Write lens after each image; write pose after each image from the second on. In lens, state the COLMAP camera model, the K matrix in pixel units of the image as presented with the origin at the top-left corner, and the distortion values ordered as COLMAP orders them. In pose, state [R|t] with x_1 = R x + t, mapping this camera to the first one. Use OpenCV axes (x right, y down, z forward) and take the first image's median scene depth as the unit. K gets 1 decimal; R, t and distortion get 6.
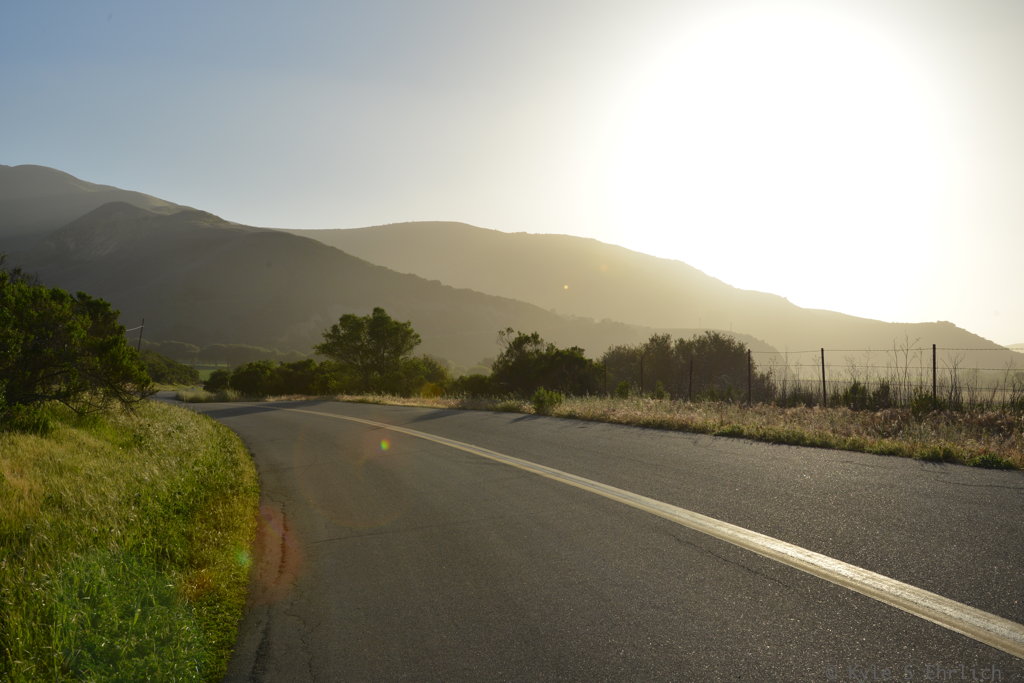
lens RADIAL K [[1168.1, 0, 510.0], [0, 1168.1, 340.5], [0, 0, 1]] dist [-0.023329, 0.000000]
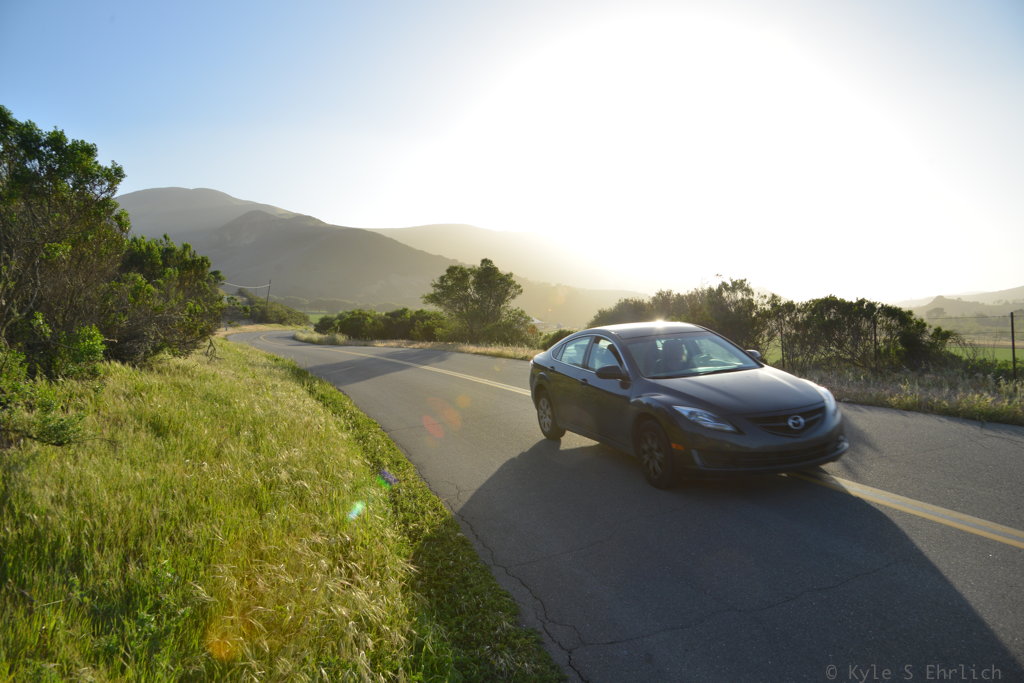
lens RADIAL K [[703.3, 0, 509.5], [0, 703.3, 341.9], [0, 0, 1]] dist [-0.034673, 0.004432]
pose [[0.999821, 0.001181, 0.018877, -0.083920], [-0.002381, 0.997967, 0.063682, 0.004810], [-0.018764, -0.063715, 0.997792, 0.298732]]
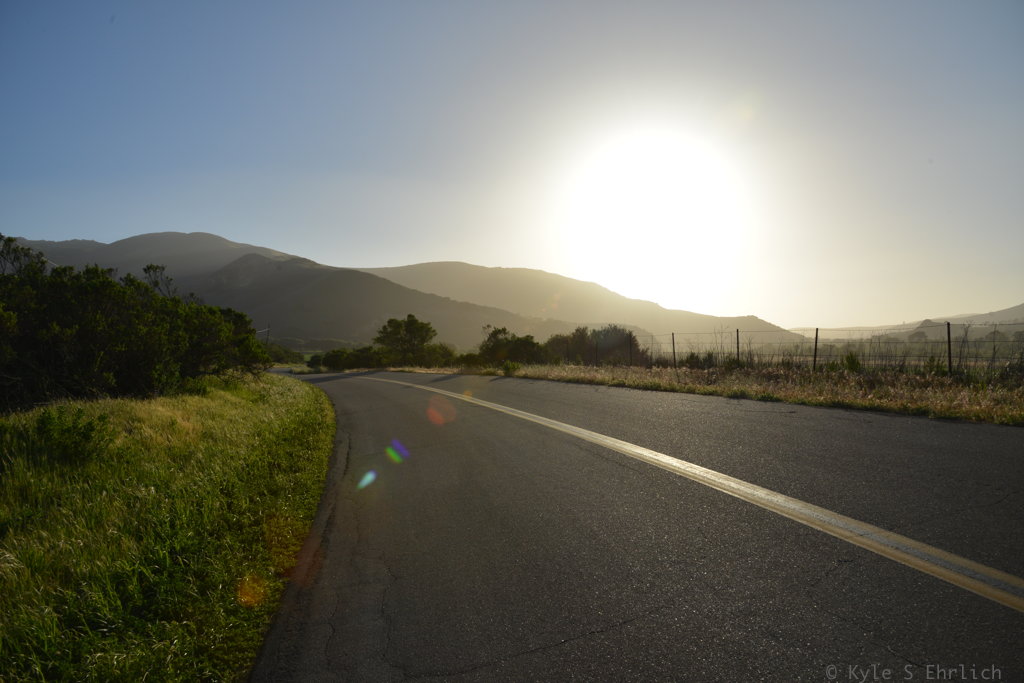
lens RADIAL K [[703.3, 0, 513.3], [0, 703.3, 338.5], [0, 0, 1]] dist [-0.034673, 0.004432]
pose [[0.999321, -0.022662, 0.029064, 0.002494], [0.022405, 0.999707, 0.009128, 0.000140], [-0.029262, -0.008470, 0.999536, -0.001092]]
